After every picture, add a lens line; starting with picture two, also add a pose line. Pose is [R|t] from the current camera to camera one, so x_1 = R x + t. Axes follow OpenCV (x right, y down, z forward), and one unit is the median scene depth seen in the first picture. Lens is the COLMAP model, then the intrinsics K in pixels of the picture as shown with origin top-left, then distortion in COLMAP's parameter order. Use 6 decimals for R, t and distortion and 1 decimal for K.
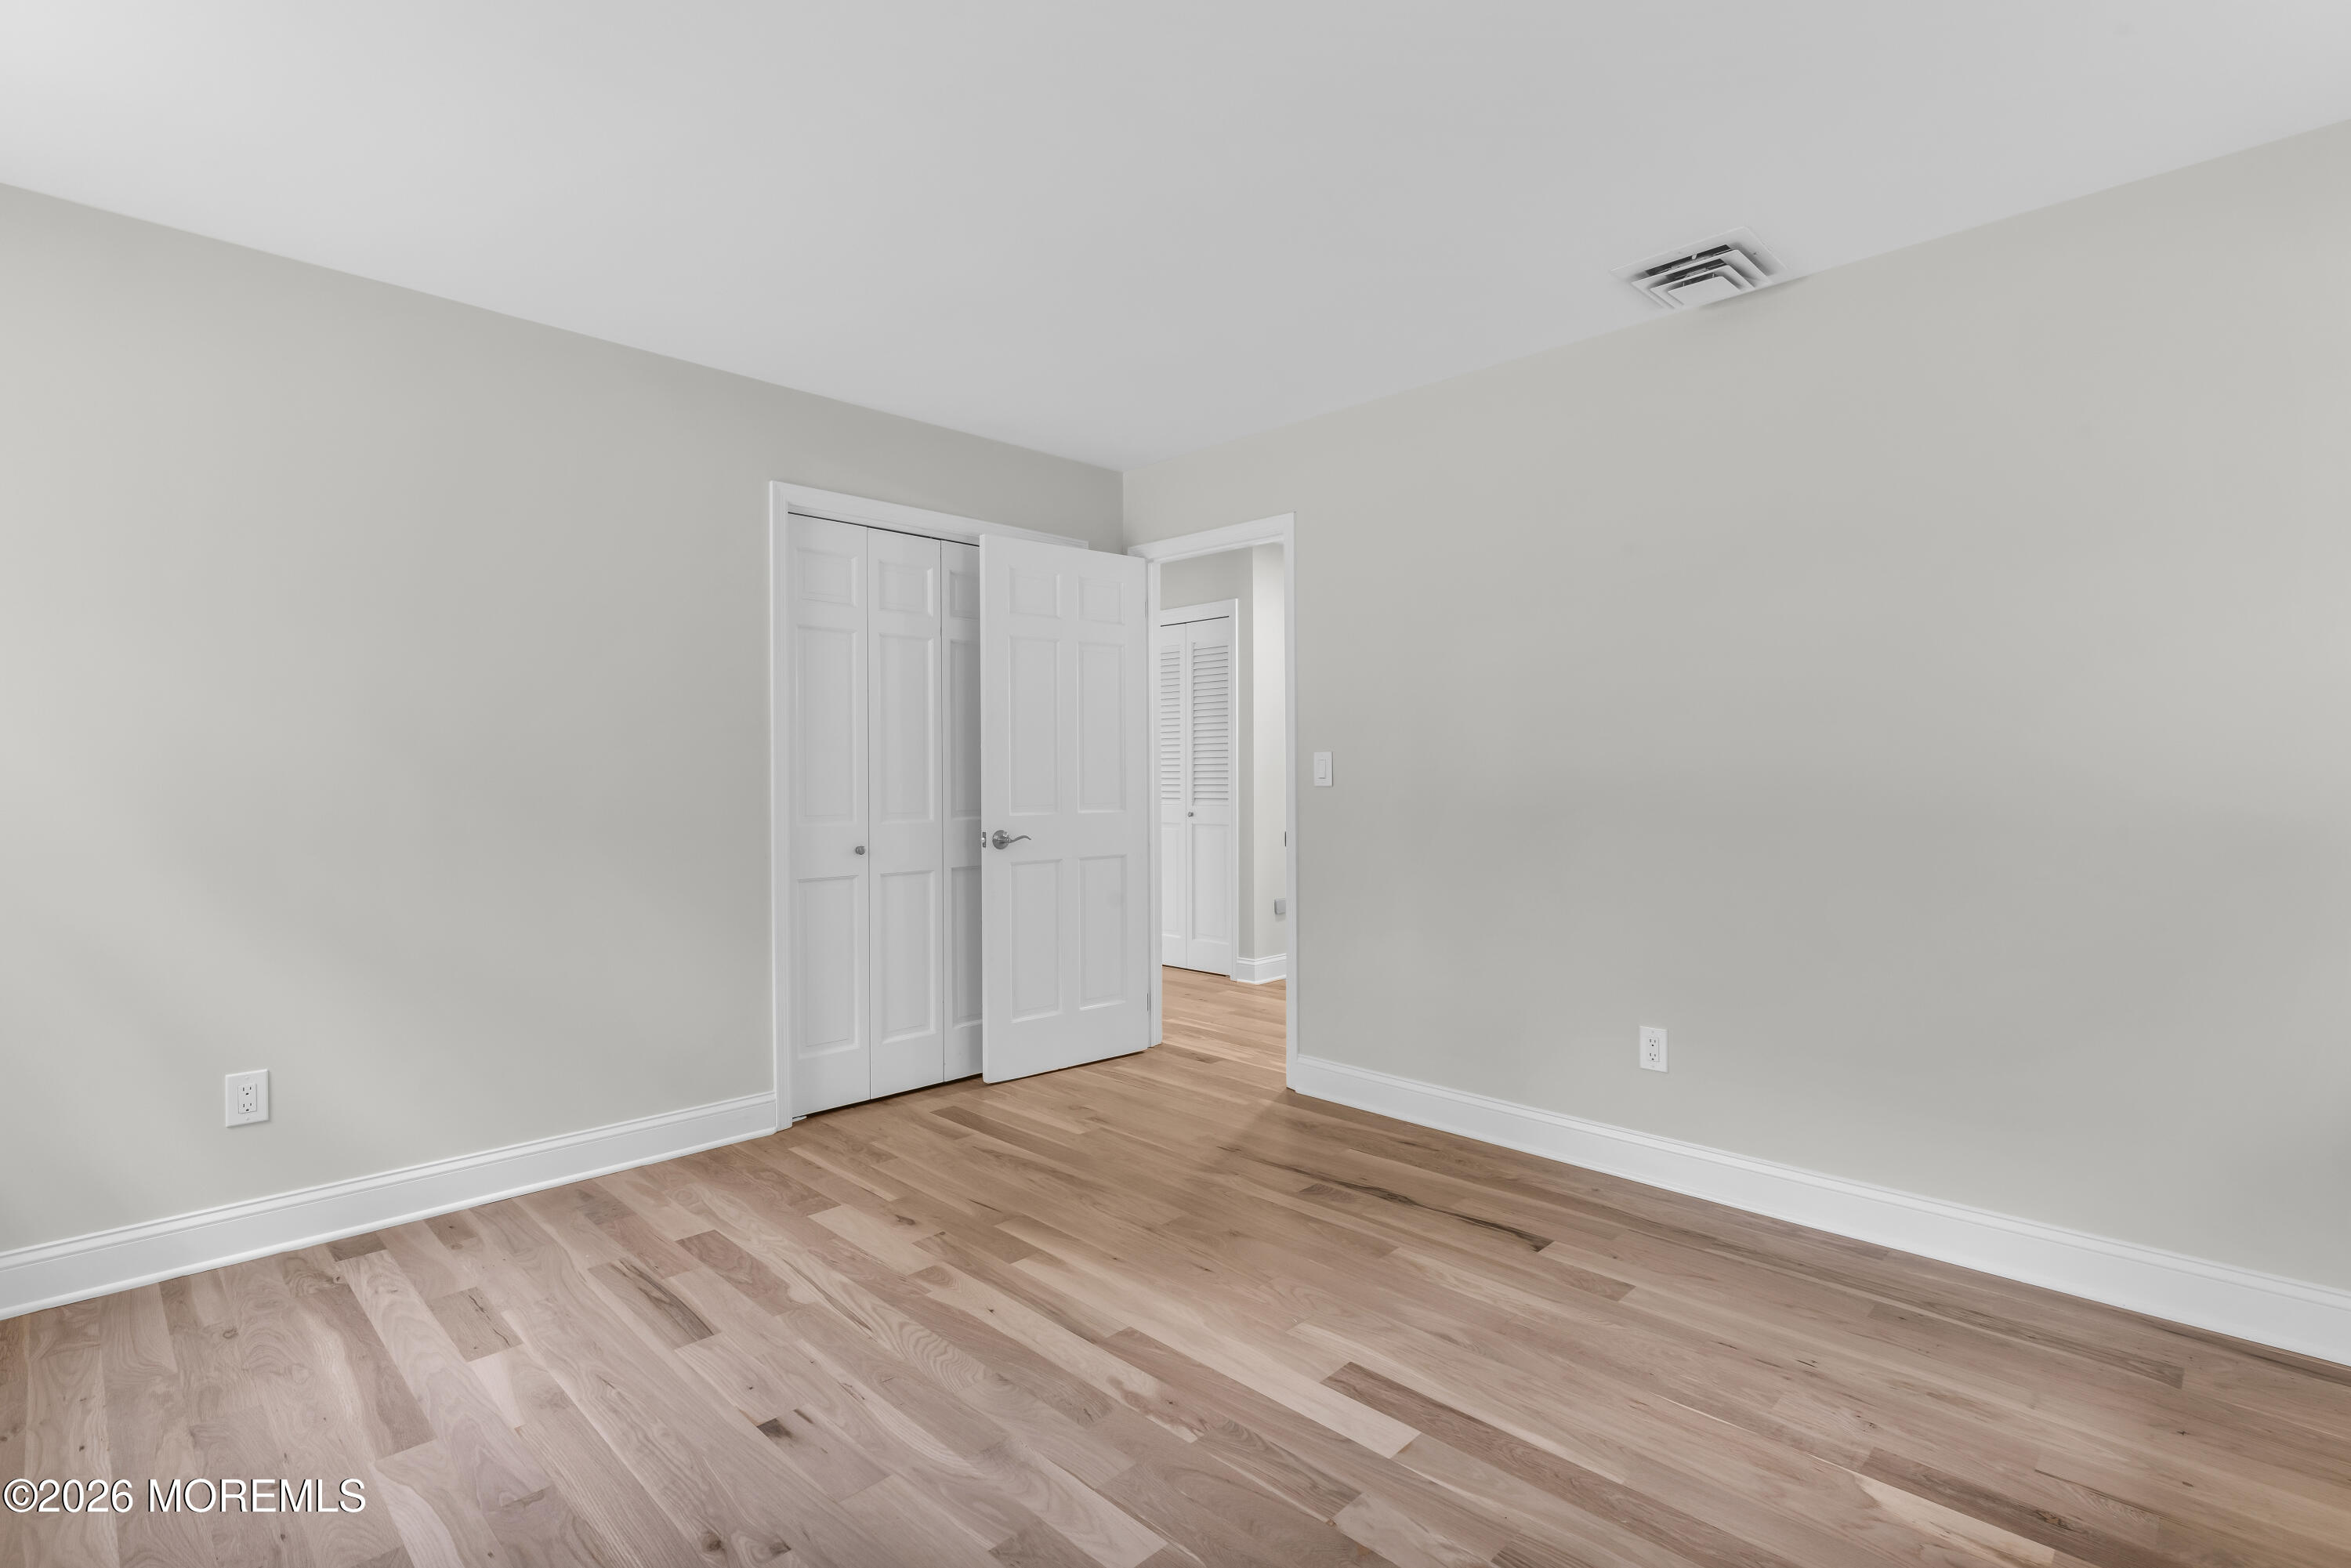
lens RADIAL K [[1103.3, 0, 1165.0], [0, 1103.3, 753.3], [0, 0, 1]] dist [-0.001290, -0.000321]
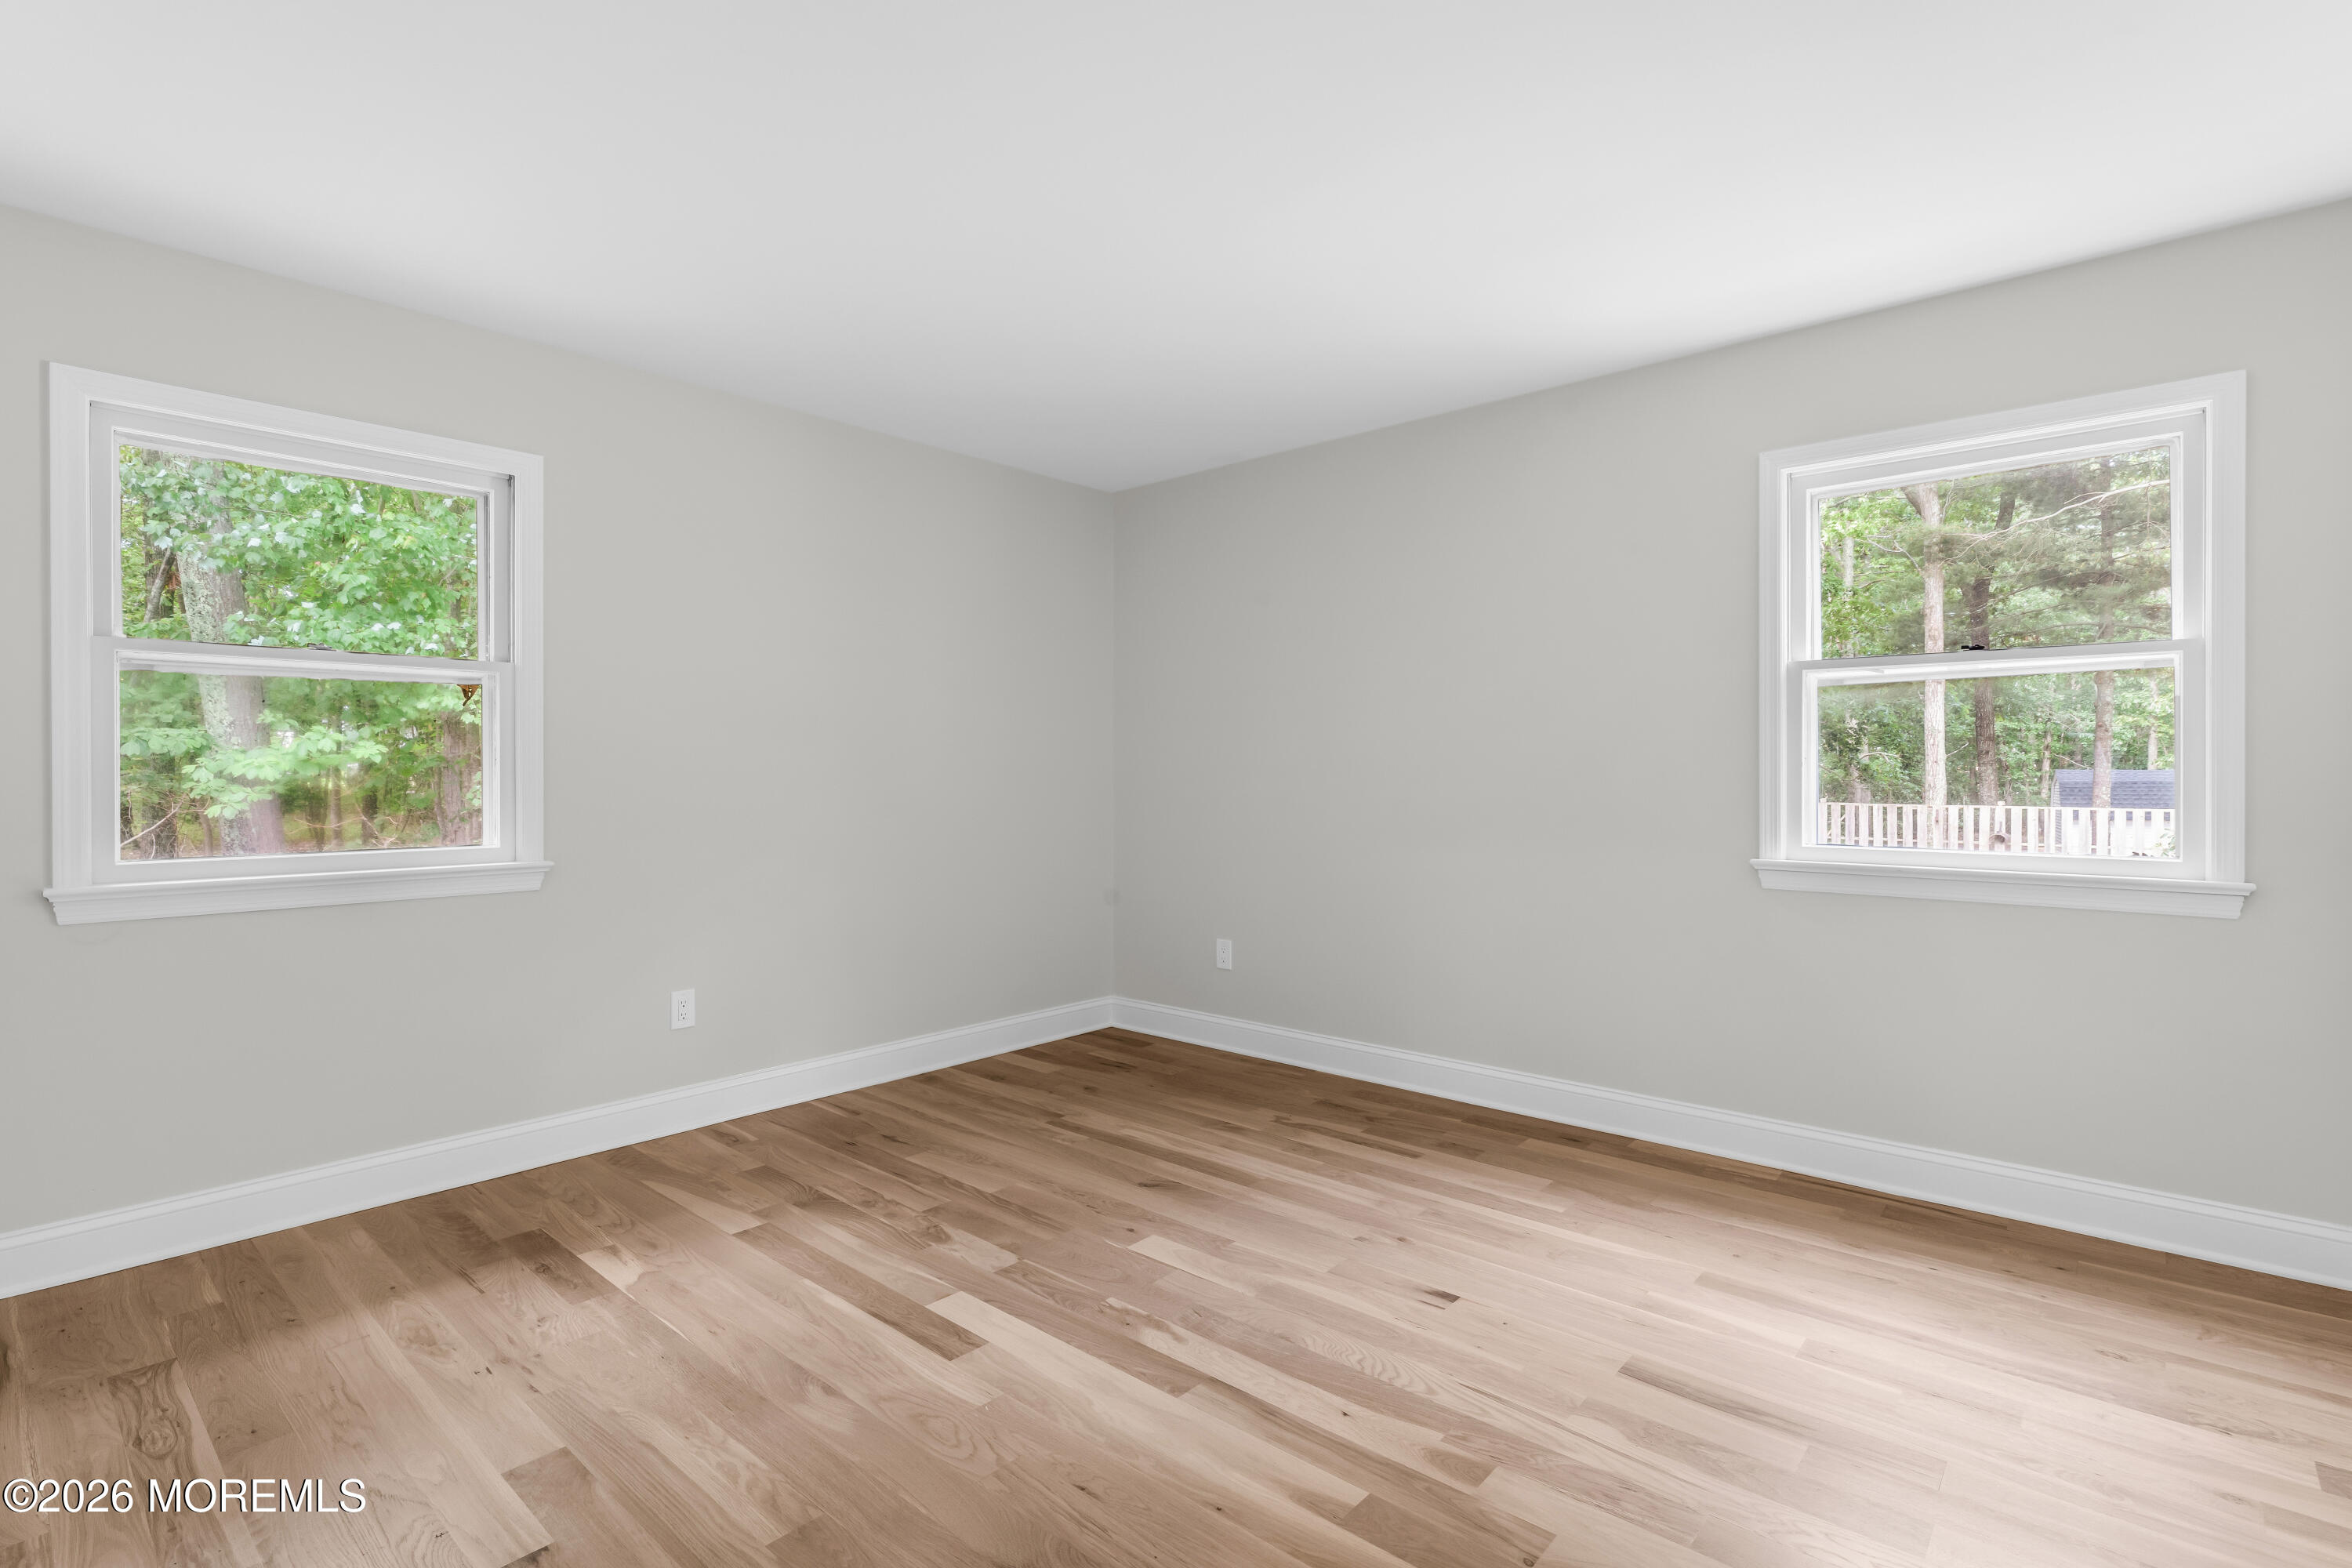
lens RADIAL K [[1135.9, 0, 1176.0], [0, 1135.9, 784.0], [0, 0, 1]] dist [0.000181, 0.000023]
pose [[-0.997727, 0.004586, -0.067227, 0.029149], [0.004669, 0.999989, -0.001068, 0.027836], [0.067221, -0.001379, -0.997737, 1.978029]]
